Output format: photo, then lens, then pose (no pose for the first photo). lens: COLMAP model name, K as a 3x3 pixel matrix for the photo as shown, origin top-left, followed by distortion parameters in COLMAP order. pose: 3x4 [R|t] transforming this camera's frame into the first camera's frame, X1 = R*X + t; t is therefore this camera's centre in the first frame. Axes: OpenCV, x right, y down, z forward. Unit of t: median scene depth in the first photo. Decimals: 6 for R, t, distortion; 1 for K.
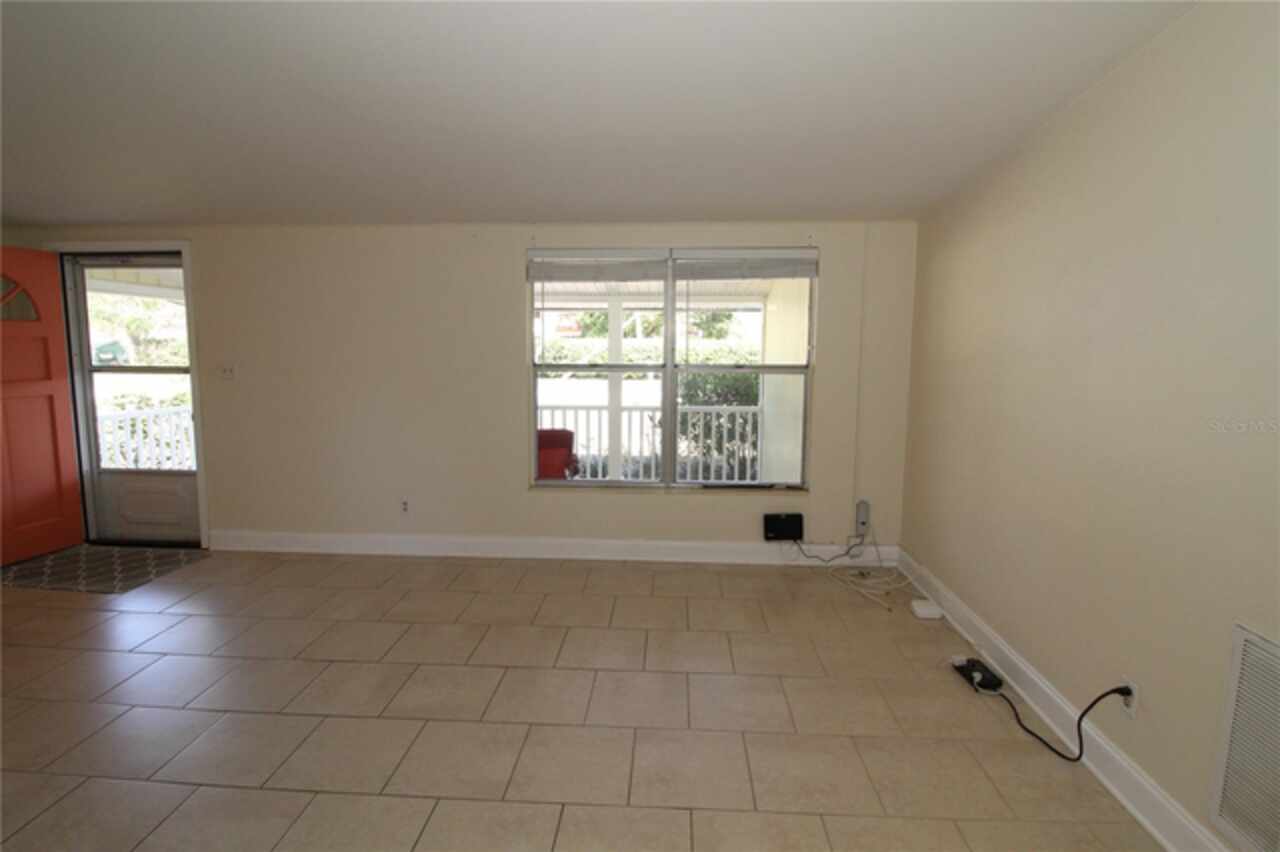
lens RADIAL K [[621.4, 0, 641.4], [0, 621.4, 412.0], [0, 0, 1]] dist [0.001738, -0.015697]
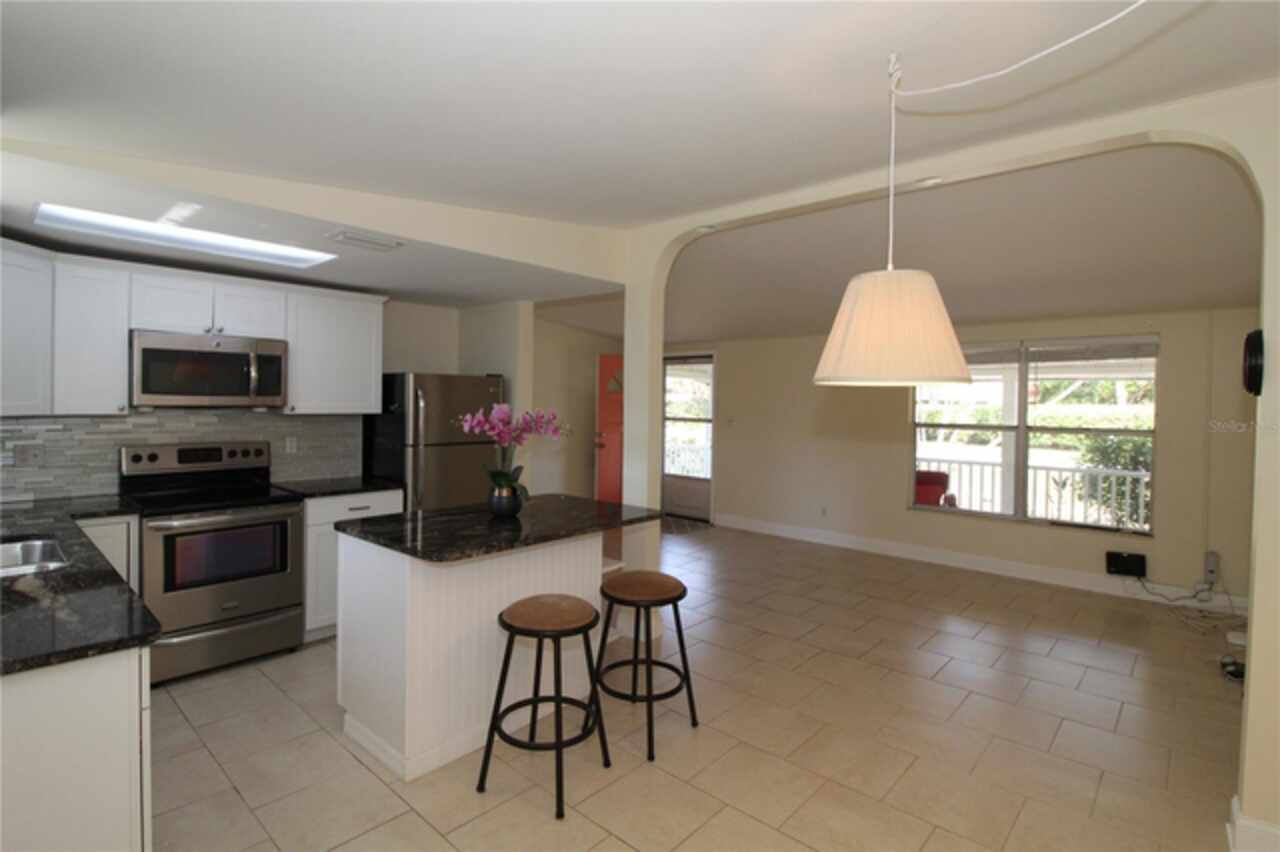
lens RADIAL K [[621.4, 0, 641.4], [0, 621.4, 412.0], [0, 0, 1]] dist [0.001738, -0.015697]
pose [[0.771458, 0.015831, -0.636083, 0.251371], [-0.081397, 0.993932, -0.073983, 0.056212], [0.631052, 0.108850, 0.768066, -0.507650]]
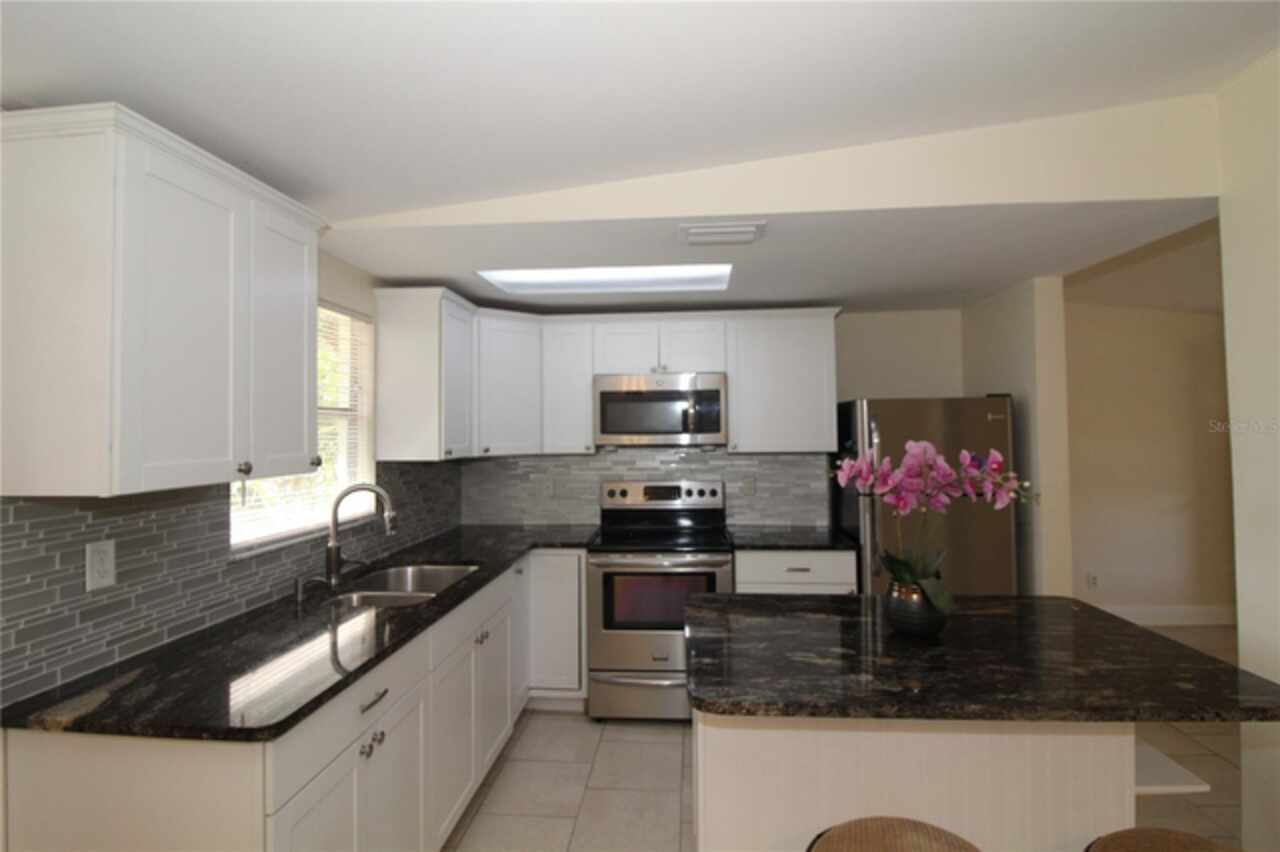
lens RADIAL K [[621.4, 0, 641.4], [0, 621.4, 412.0], [0, 0, 1]] dist [0.001738, -0.015697]
pose [[-0.034186, -0.037708, -0.998704, 0.105844], [-0.102185, 0.994183, -0.034040, 0.020152], [0.994178, 0.100889, -0.037840, -0.224368]]
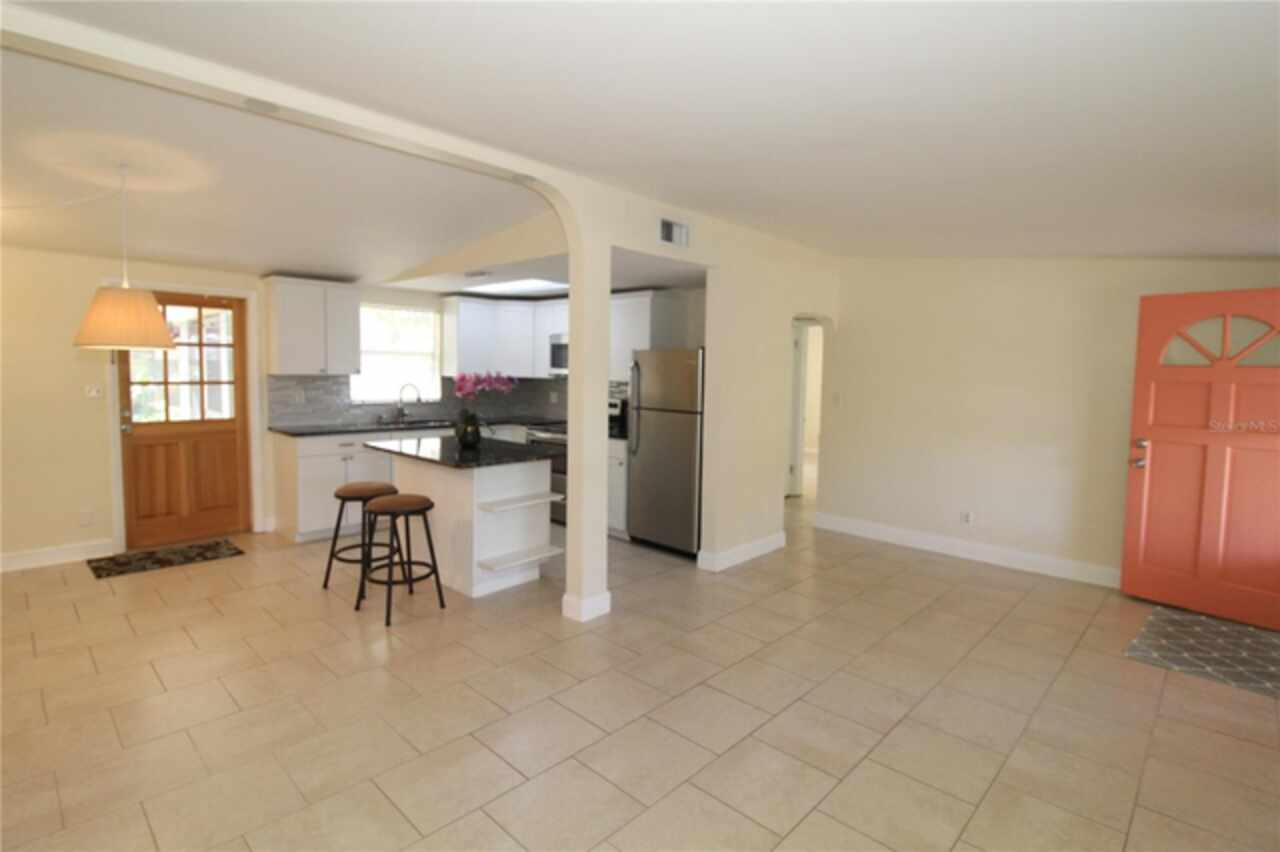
lens RADIAL K [[621.4, 0, 641.4], [0, 621.4, 412.0], [0, 0, 1]] dist [0.001738, -0.015697]
pose [[-0.654137, 0.034997, -0.755566, 0.277436], [-0.108158, 0.984336, 0.139232, -0.102866], [0.748603, 0.172797, -0.640105, 0.851528]]
